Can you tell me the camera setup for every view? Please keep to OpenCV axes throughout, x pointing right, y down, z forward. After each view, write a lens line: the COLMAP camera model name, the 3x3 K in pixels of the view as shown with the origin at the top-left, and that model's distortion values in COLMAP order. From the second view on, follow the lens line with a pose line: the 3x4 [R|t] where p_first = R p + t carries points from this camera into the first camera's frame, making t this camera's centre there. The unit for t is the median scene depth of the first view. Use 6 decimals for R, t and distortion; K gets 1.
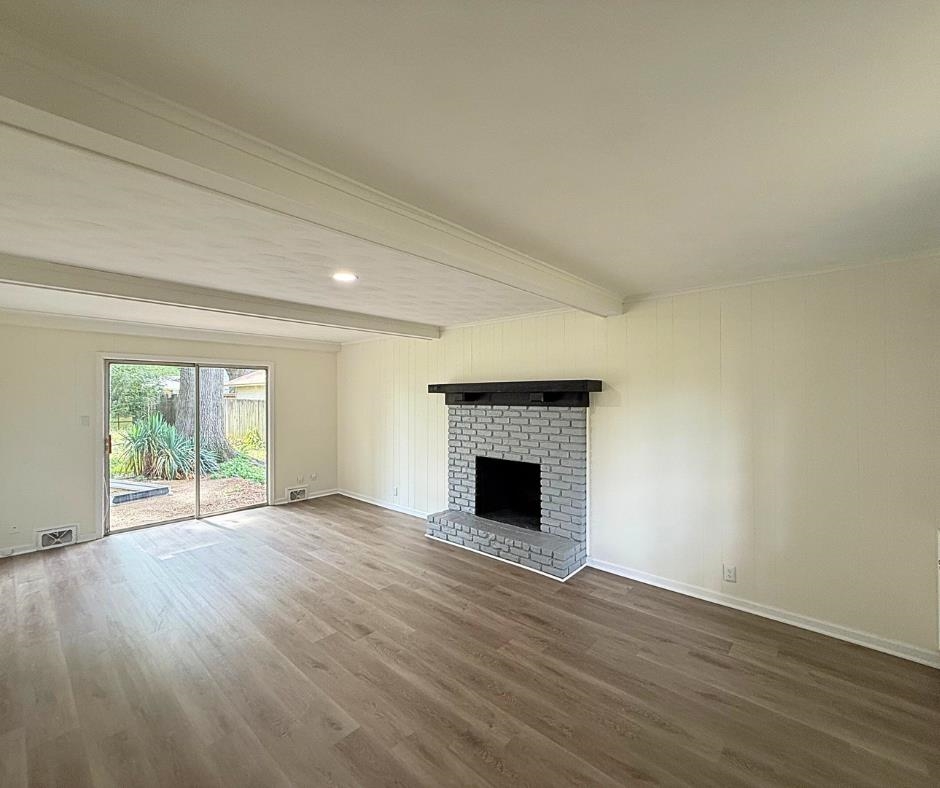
lens RADIAL K [[420.0, 0, 467.5], [0, 420.0, 395.2], [0, 0, 1]] dist [-0.000187, 0.000345]
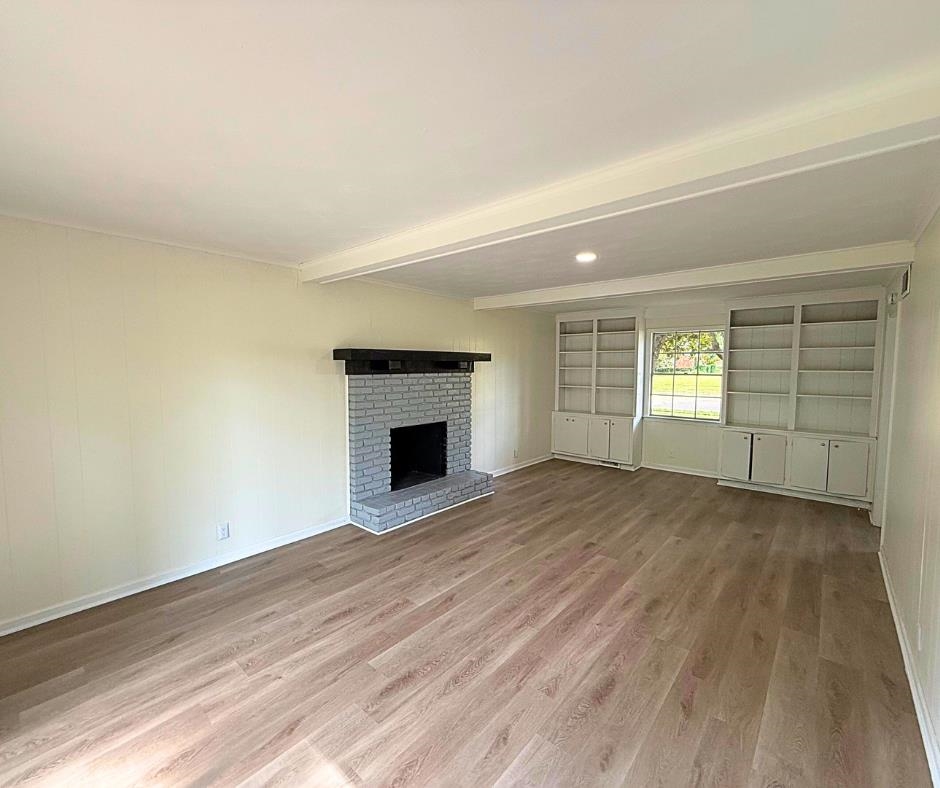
lens RADIAL K [[420.0, 0, 473.0], [0, 420.0, 391.4], [0, 0, 1]] dist [-0.000187, 0.000345]
pose [[-0.021776, -0.062282, 0.997821, -0.993117], [-0.004196, 0.998055, 0.062205, 0.004081], [-0.999754, -0.002832, -0.021995, 0.917510]]
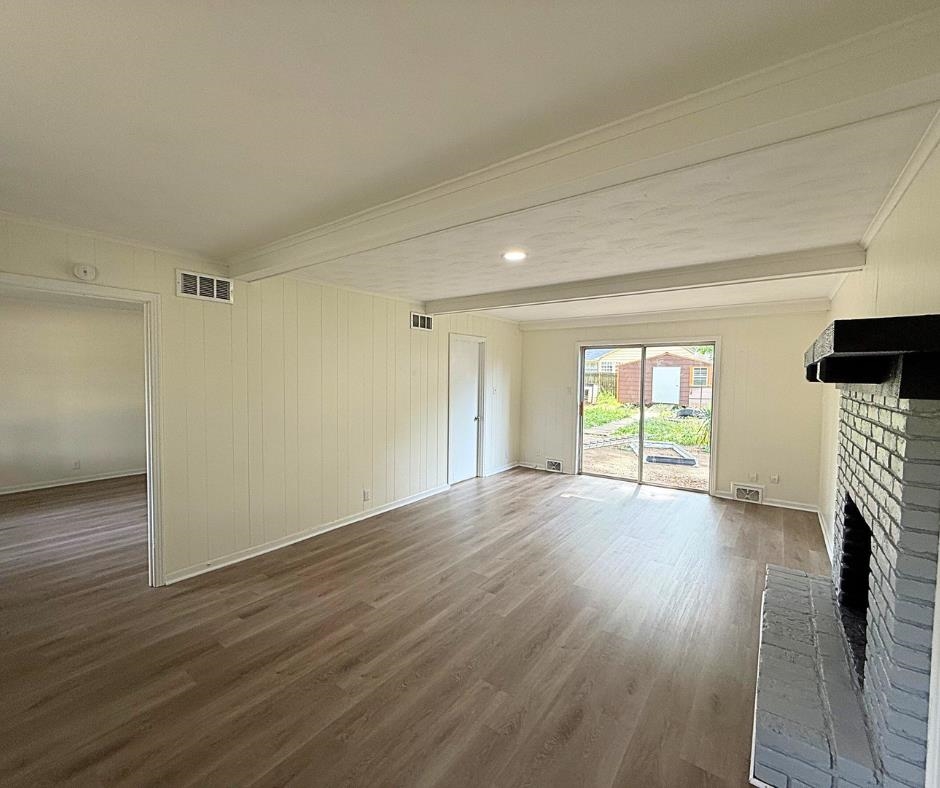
lens RADIAL K [[420.0, 0, 466.8], [0, 420.0, 396.3], [0, 0, 1]] dist [-0.000187, 0.000345]
pose [[0.092081, 0.051117, -0.994439, 0.518731], [-0.007088, 0.998690, 0.050679, 0.009909], [0.995726, 0.002382, 0.092323, 0.545310]]
